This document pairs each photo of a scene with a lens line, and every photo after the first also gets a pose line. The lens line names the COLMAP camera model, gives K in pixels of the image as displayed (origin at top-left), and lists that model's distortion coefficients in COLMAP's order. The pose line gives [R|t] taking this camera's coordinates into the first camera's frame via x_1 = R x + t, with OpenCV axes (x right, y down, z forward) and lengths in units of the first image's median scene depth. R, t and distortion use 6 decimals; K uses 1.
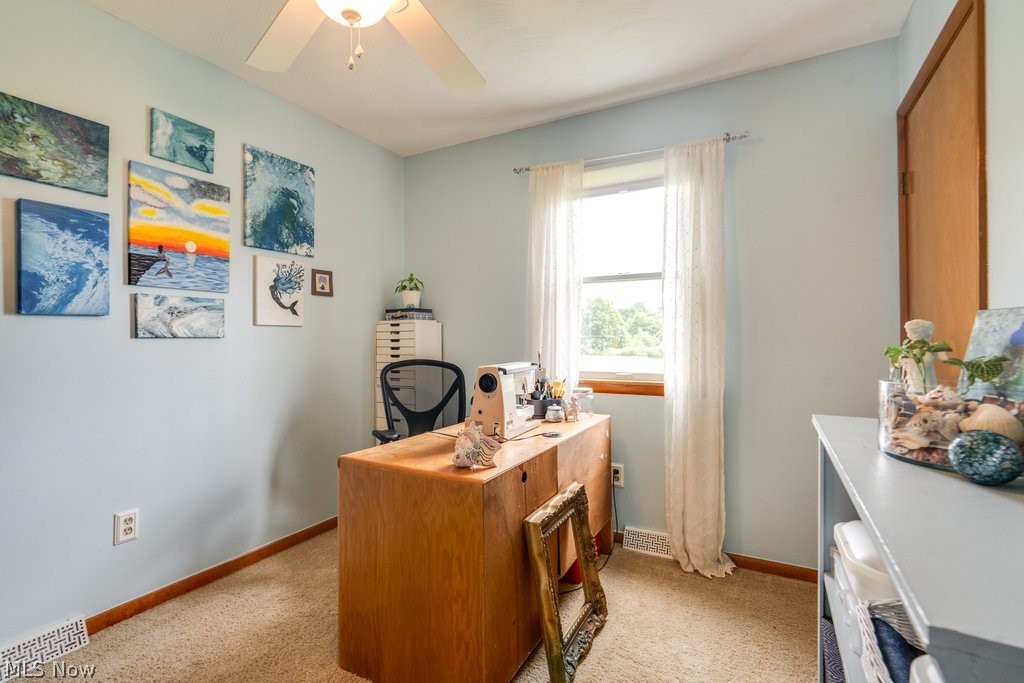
lens RADIAL K [[469.8, 0, 514.5], [0, 469.8, 336.5], [0, 0, 1]] dist [-0.004037, -0.001023]
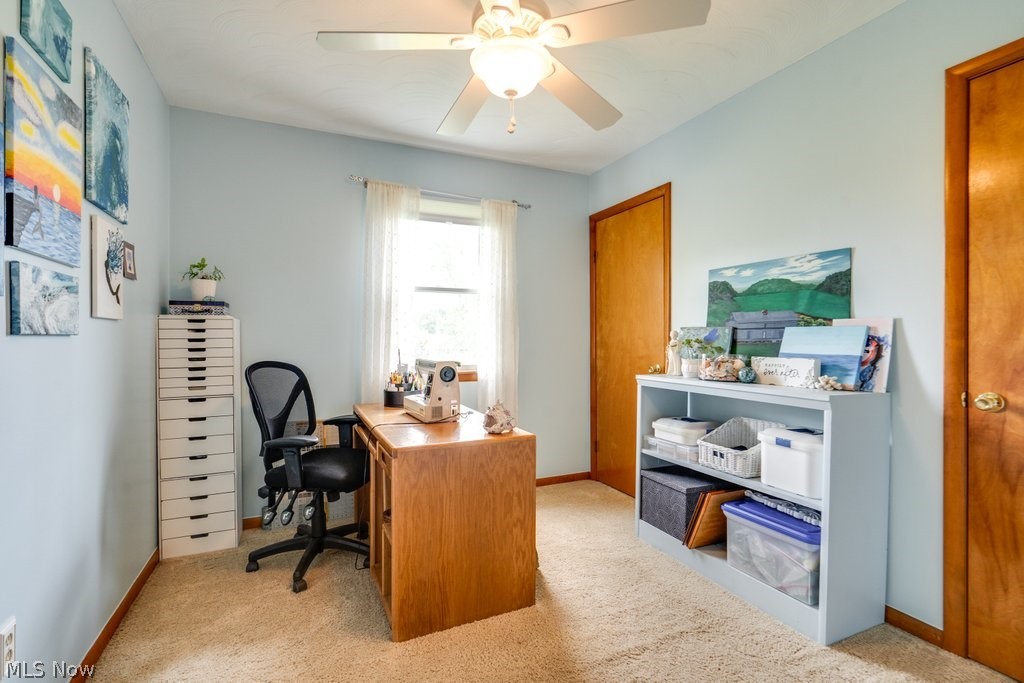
lens RADIAL K [[469.8, 0, 515.0], [0, 469.8, 343.9], [0, 0, 1]] dist [-0.004037, -0.001023]
pose [[0.600026, -0.006514, 0.799954, -0.706334], [-0.004507, 0.999923, 0.011523, 0.003938], [-0.799968, -0.010520, 0.599950, 0.096288]]
